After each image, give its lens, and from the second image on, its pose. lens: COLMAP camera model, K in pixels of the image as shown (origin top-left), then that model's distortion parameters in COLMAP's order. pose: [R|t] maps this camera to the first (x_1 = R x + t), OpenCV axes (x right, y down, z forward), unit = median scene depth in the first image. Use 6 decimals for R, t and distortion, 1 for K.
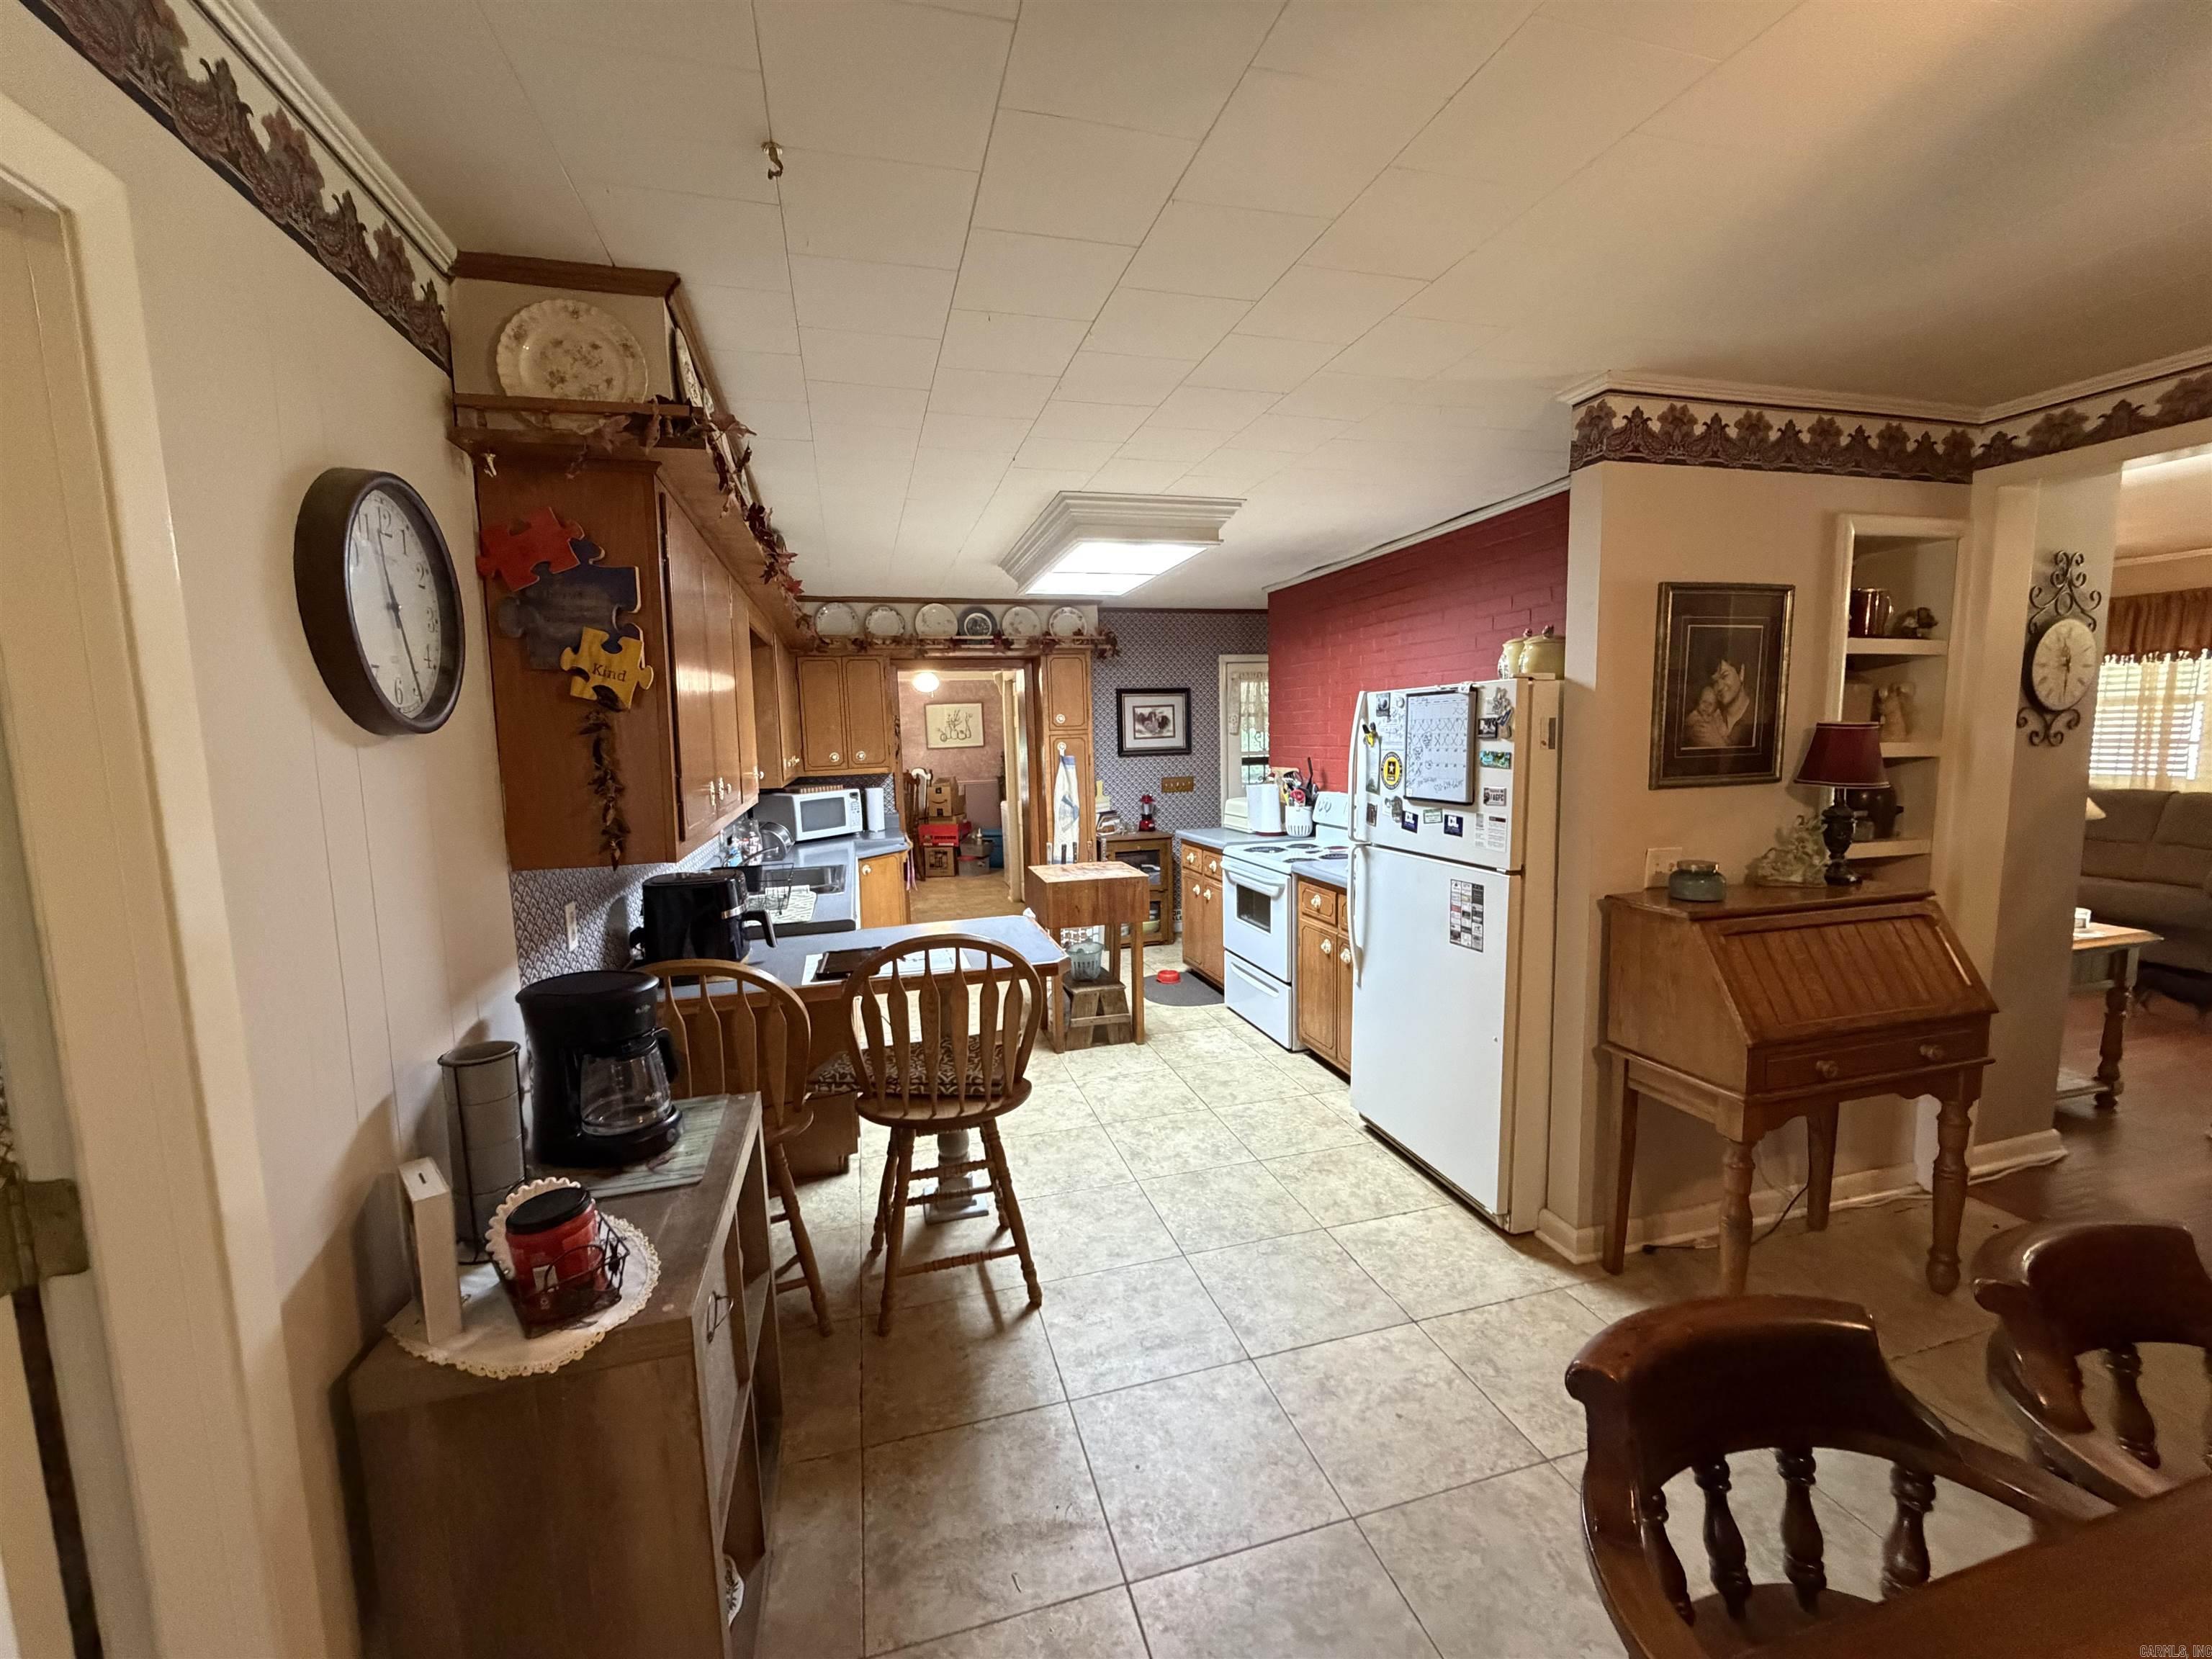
lens RADIAL K [[880.1, 0, 1101.4], [0, 880.1, 834.8], [0, 0, 1]] dist [0.000115, -0.000430]
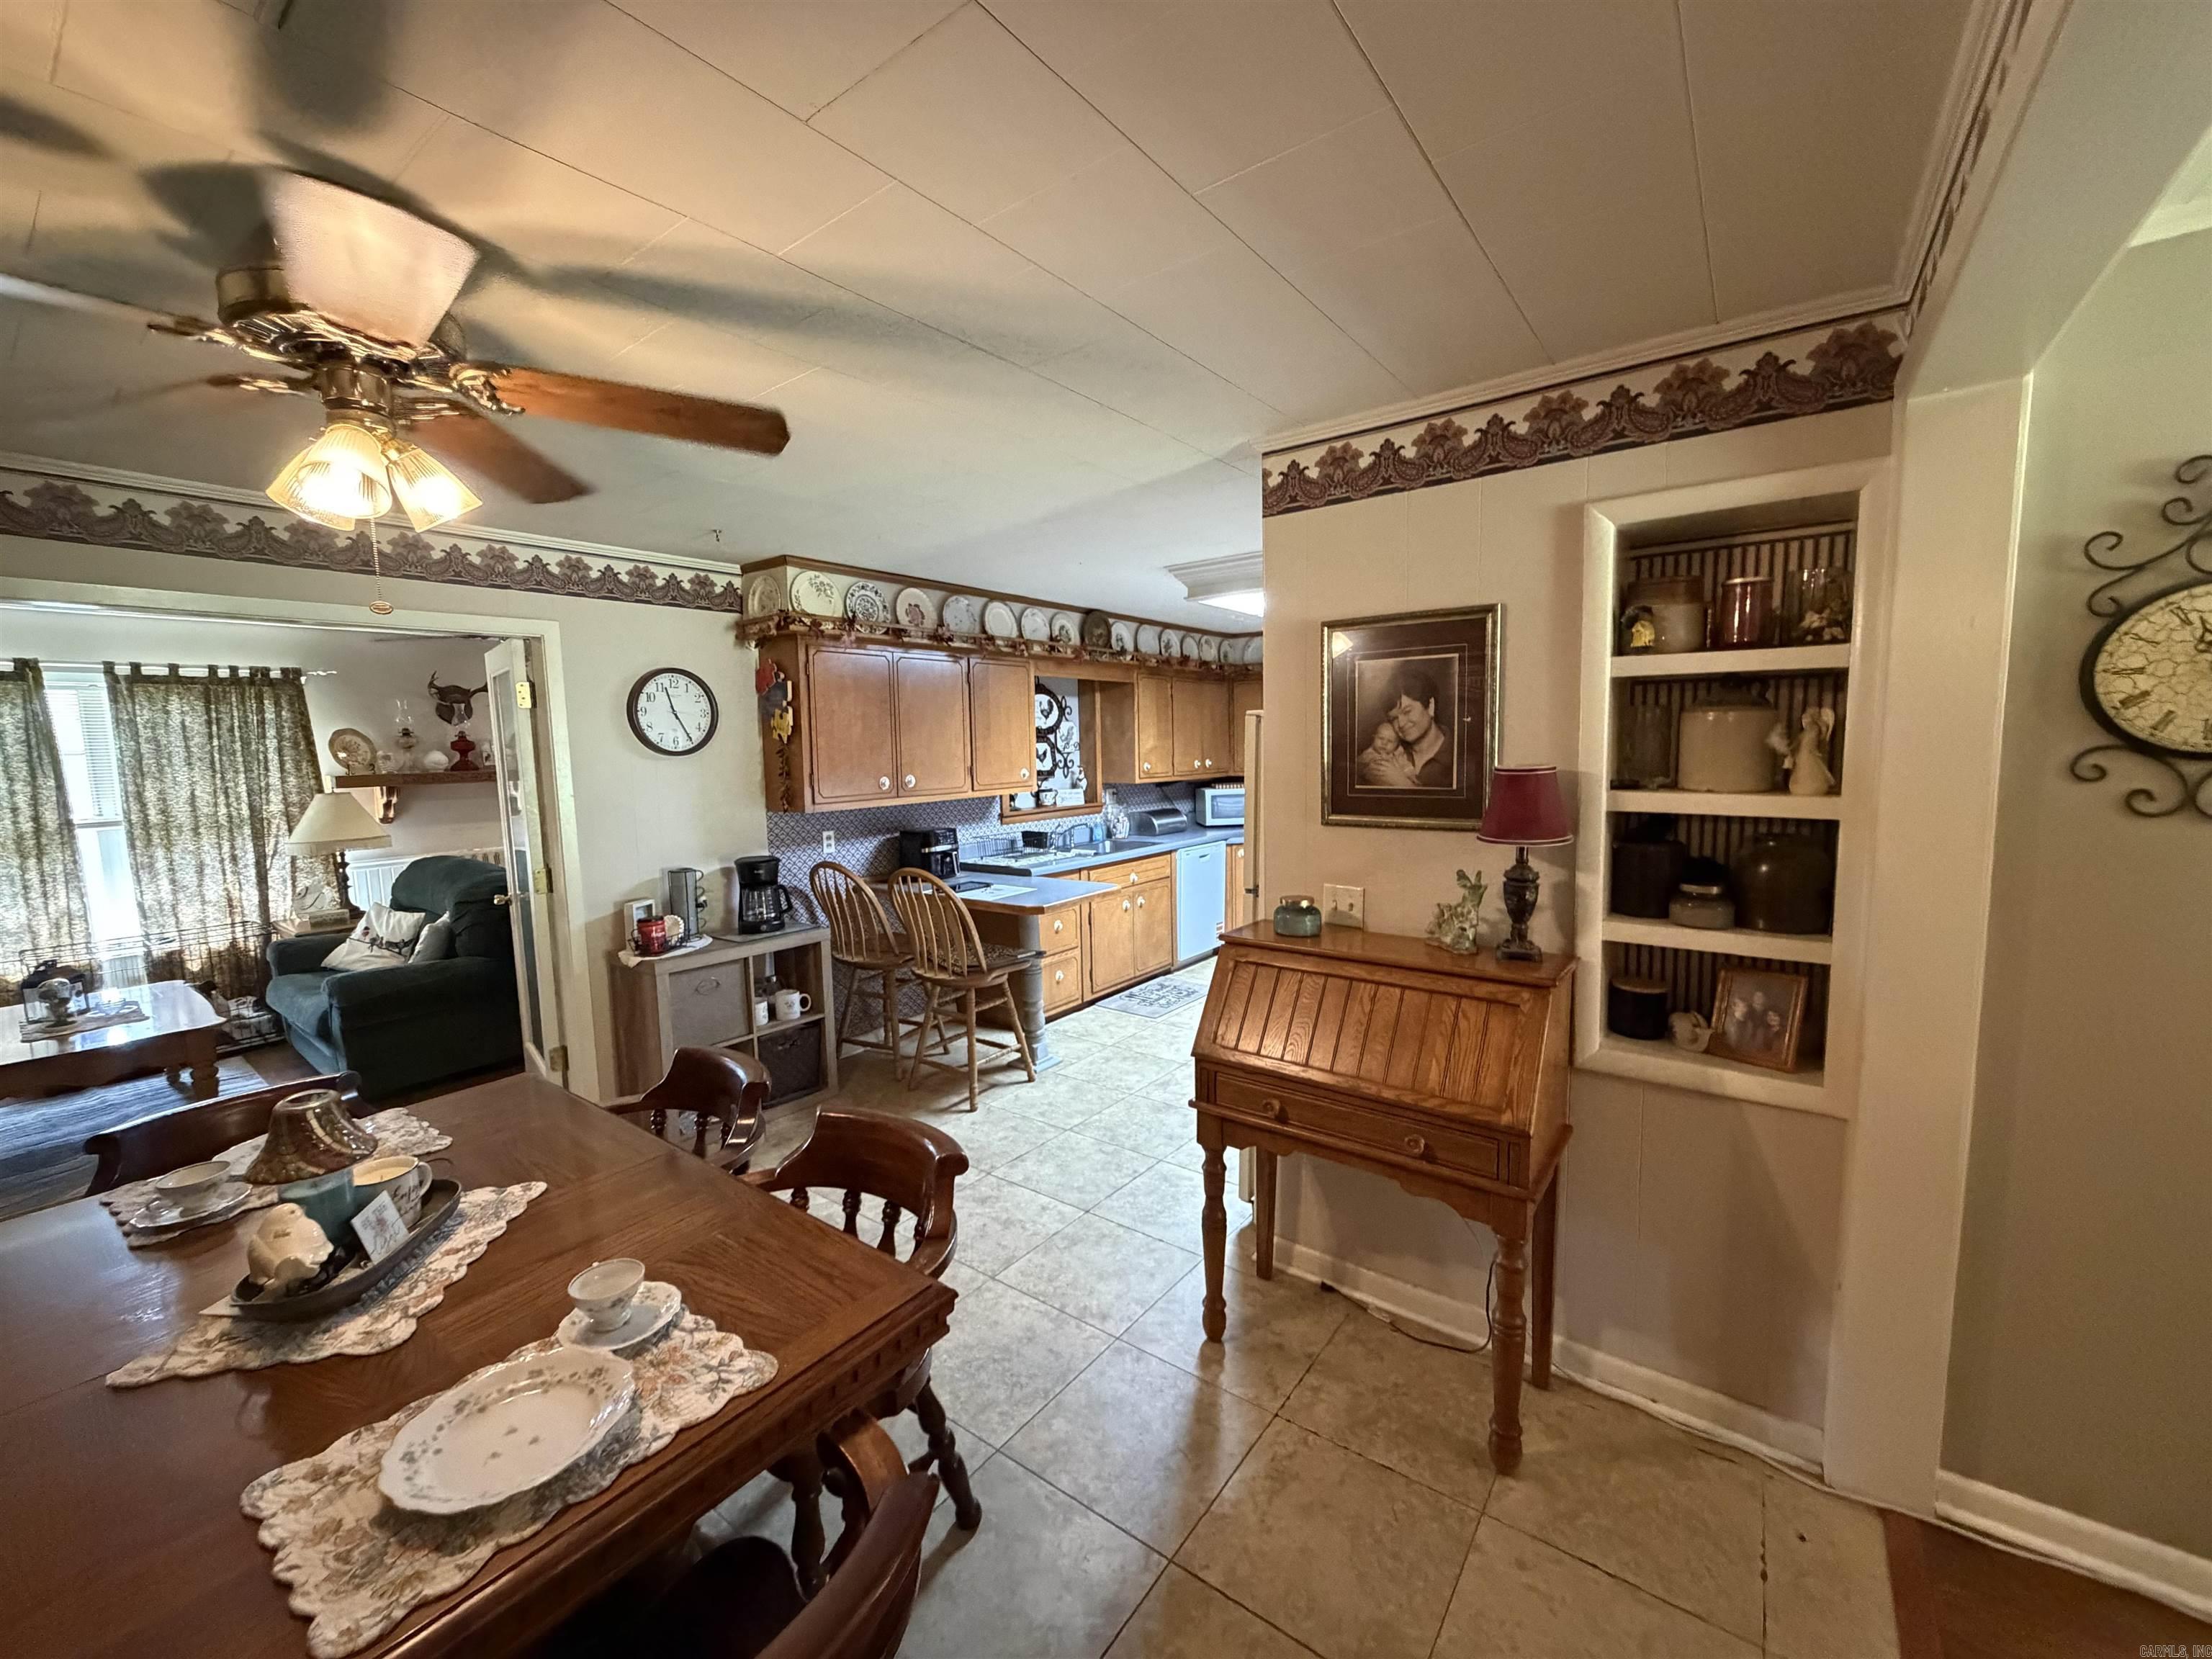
lens RADIAL K [[880.1, 0, 1102.8], [0, 880.1, 837.1], [0, 0, 1]] dist [0.000115, -0.000430]
pose [[0.610452, 0.098002, -0.785967, 1.161149], [-0.089676, 0.994487, 0.054352, -0.064650], [0.786960, 0.037303, 0.615875, 0.163413]]
